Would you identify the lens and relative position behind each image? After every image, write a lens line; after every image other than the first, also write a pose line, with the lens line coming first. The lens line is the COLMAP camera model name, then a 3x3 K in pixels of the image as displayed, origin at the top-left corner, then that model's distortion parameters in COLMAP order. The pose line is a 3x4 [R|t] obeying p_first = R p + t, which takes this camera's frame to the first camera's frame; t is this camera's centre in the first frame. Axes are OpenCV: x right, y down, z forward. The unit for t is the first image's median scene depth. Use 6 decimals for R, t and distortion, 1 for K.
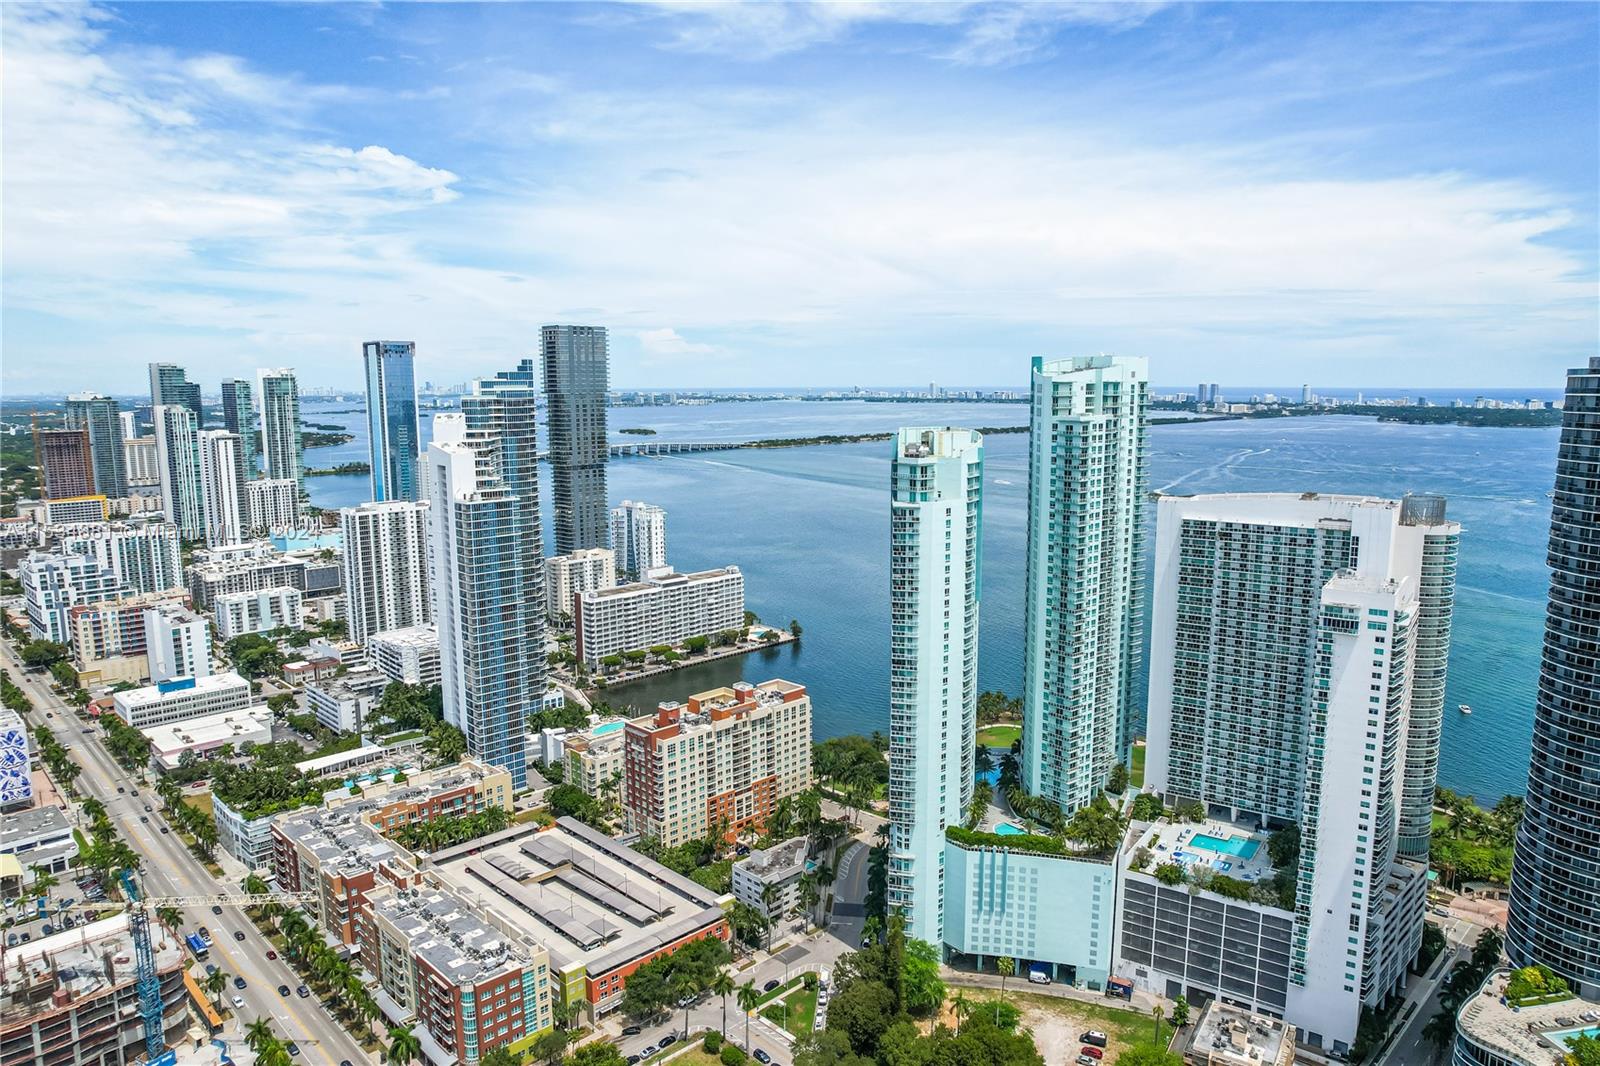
lens RADIAL K [[1055.4, 0, 802.5], [0, 1055.4, 549.8], [0, 0, 1]] dist [-0.078183, 0.067481]
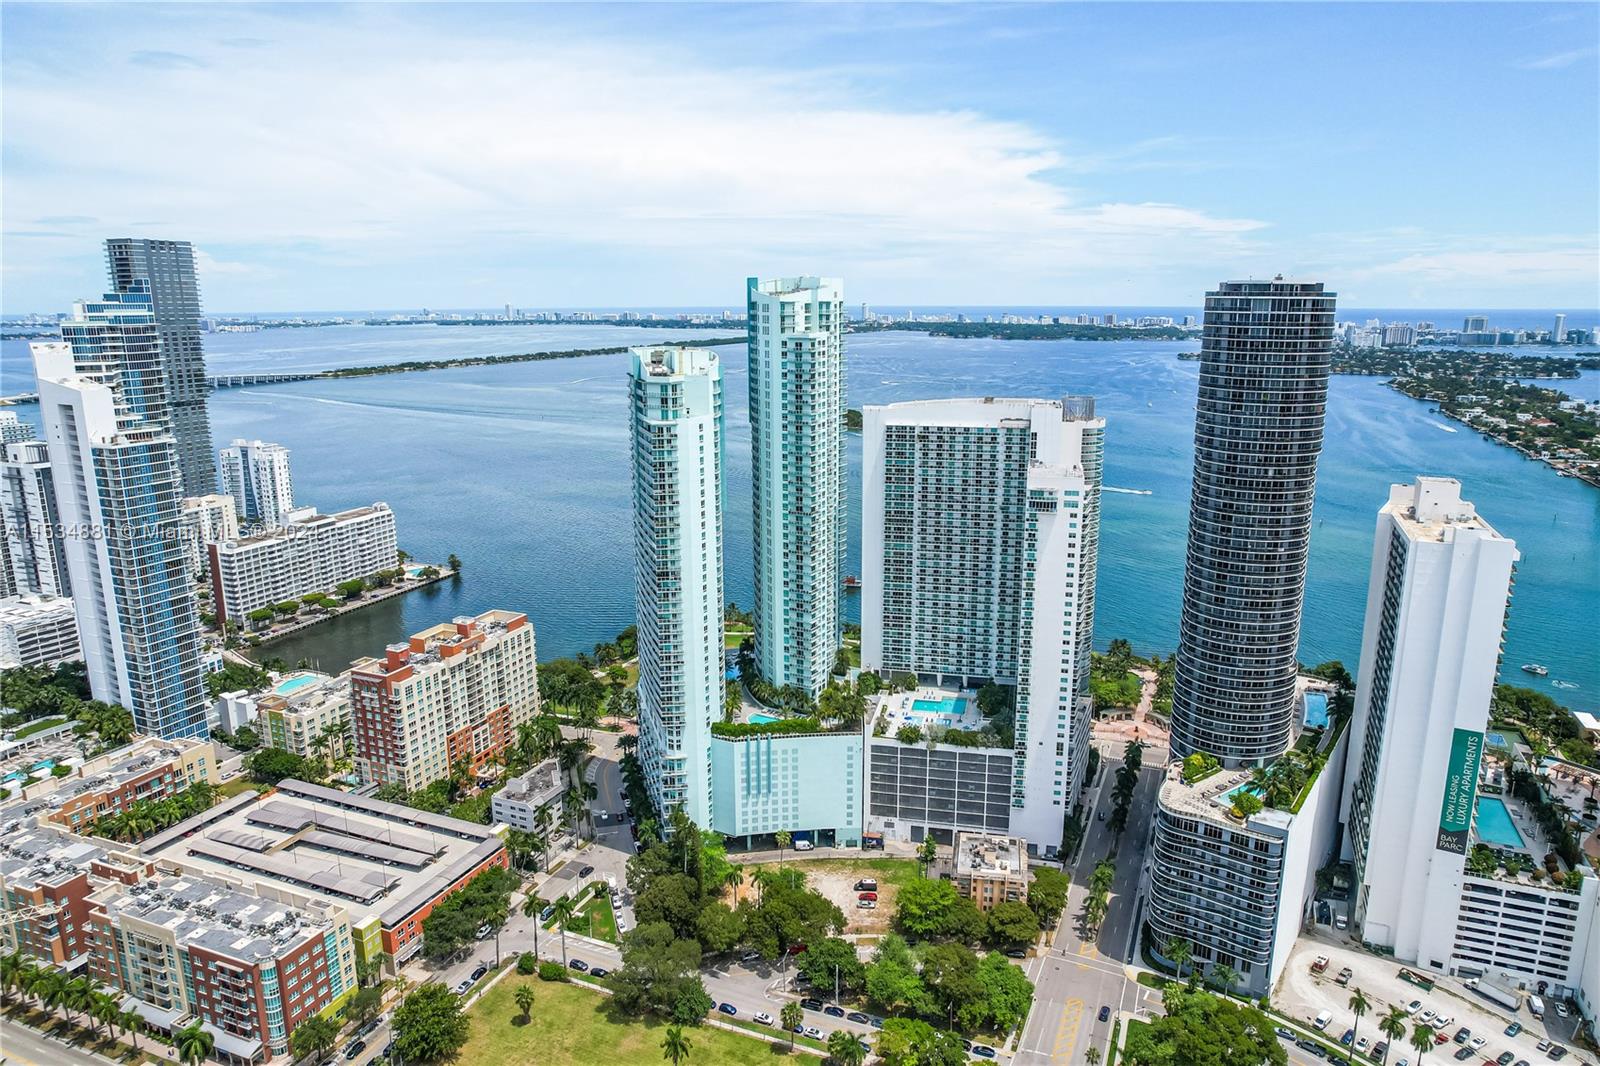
lens RADIAL K [[1055.4, 0, 802.5], [0, 1055.4, 549.8], [0, 0, 1]] dist [-0.078183, 0.067481]
pose [[0.922526, -0.088027, 0.375761, -0.151200], [0.060393, 0.994573, 0.084723, 0.002346], [-0.381179, -0.055465, 0.922836, -0.013047]]
